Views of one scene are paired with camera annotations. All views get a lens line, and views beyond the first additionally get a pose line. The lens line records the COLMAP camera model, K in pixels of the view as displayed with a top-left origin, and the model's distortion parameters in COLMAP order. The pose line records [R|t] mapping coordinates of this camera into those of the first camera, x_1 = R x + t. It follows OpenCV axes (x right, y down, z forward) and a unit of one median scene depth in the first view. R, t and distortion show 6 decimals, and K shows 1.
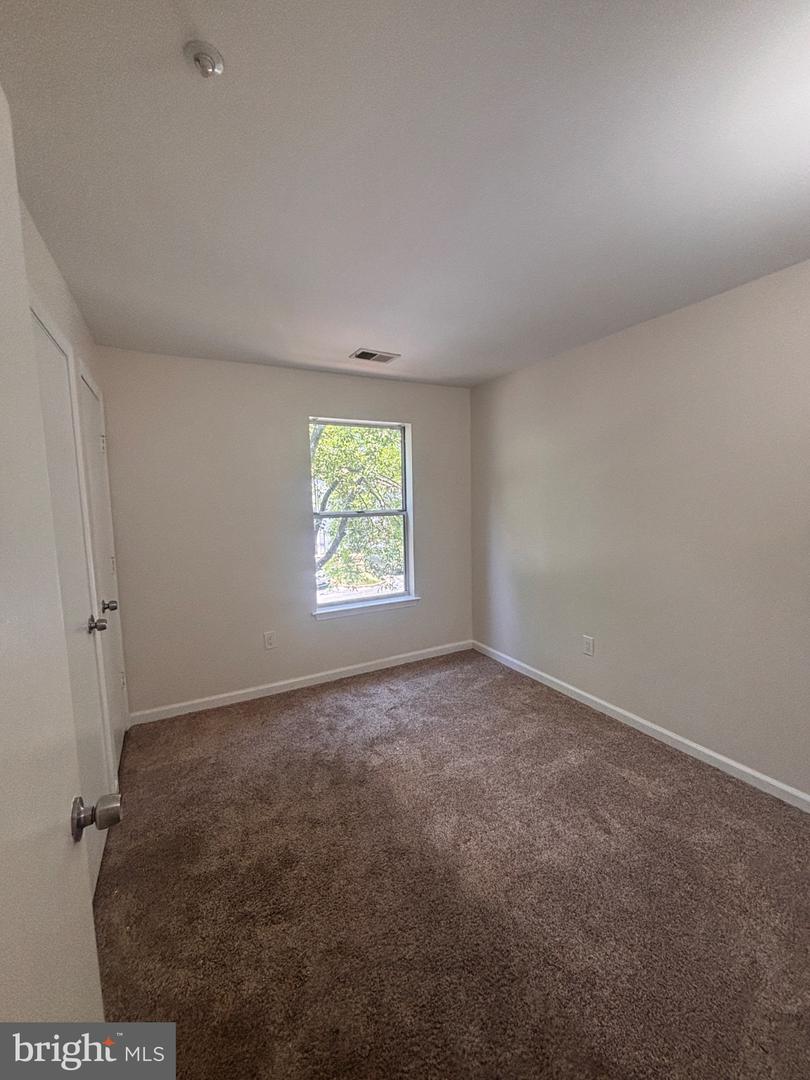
lens RADIAL K [[435.2, 0, 406.3], [0, 435.2, 538.9], [0, 0, 1]] dist [-0.002072, -0.000220]
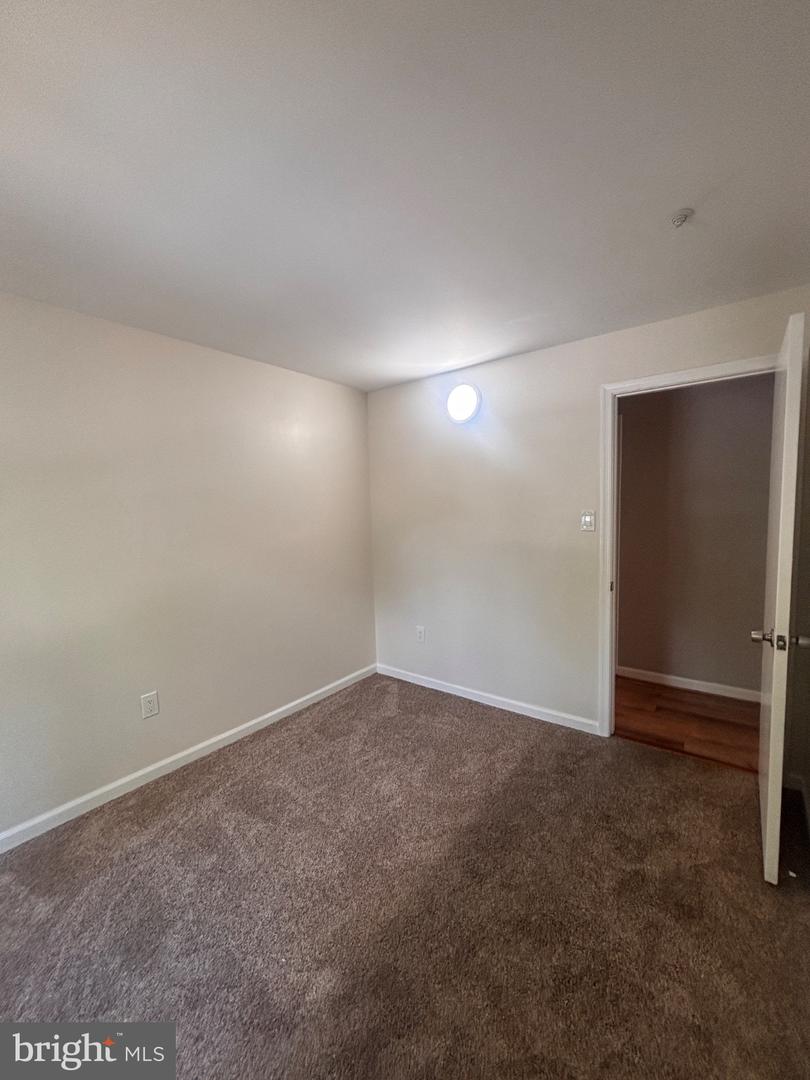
lens RADIAL K [[434.9, 0, 402.7], [0, 434.9, 538.5], [0, 0, 1]] dist [0.001595, 0.000910]
pose [[-0.402235, -0.033374, 0.914928, -0.439141], [0.120630, 0.988691, 0.089098, -0.065585], [-0.907555, 0.146206, -0.393660, 0.762871]]
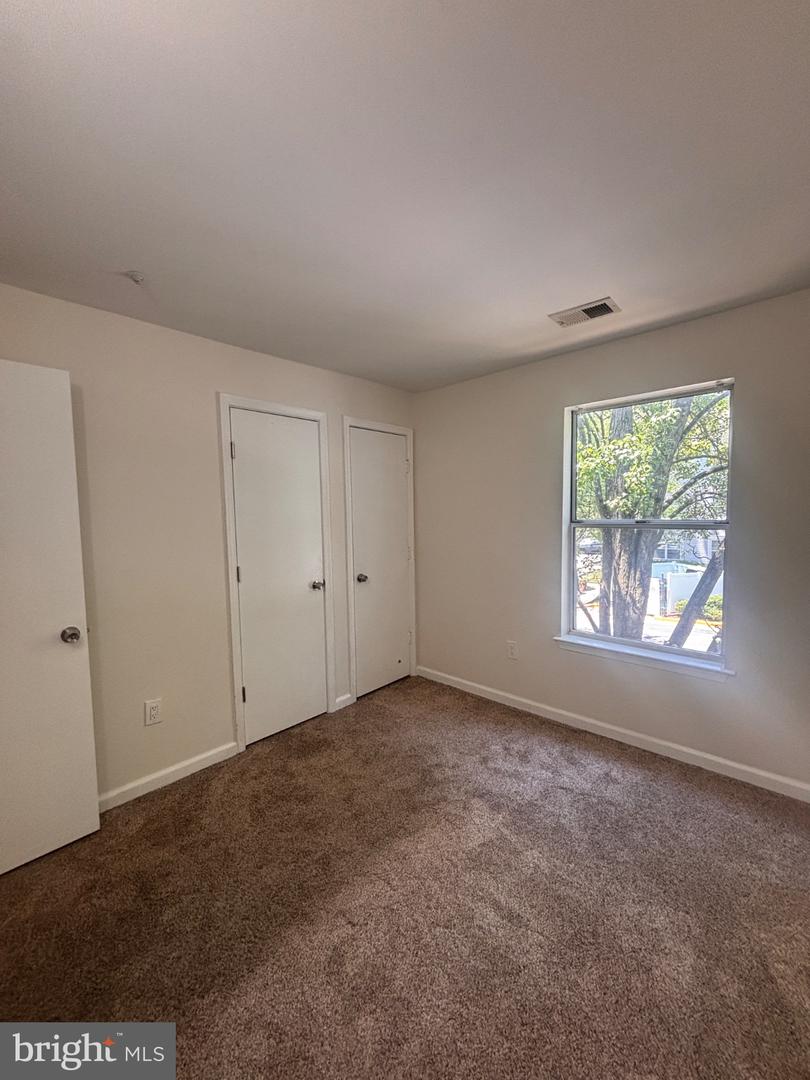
lens RADIAL K [[441.9, 0, 408.1], [0, 441.9, 539.7], [0, 0, 1]] dist [0.006466, 0.000377]
pose [[0.322377, 0.086927, -0.942612, 0.507783], [-0.077447, 0.994858, 0.065259, -0.057369], [0.943438, 0.051964, 0.327452, 0.434179]]
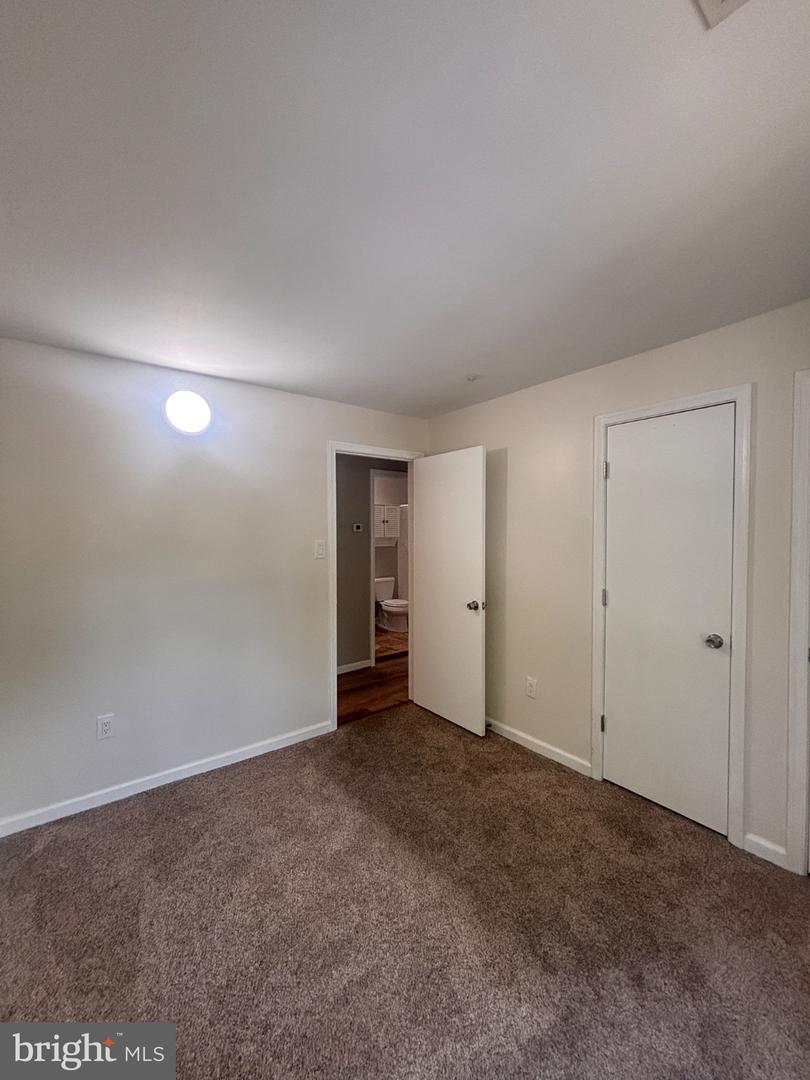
lens RADIAL K [[436.2, 0, 403.7], [0, 436.2, 540.9], [0, 0, 1]] dist [0.002101, 0.000173]
pose [[-0.987184, 0.034535, -0.155808, 0.126396], [0.016274, 0.993000, 0.116988, -0.112767], [0.158757, 0.112953, -0.980835, 1.087416]]
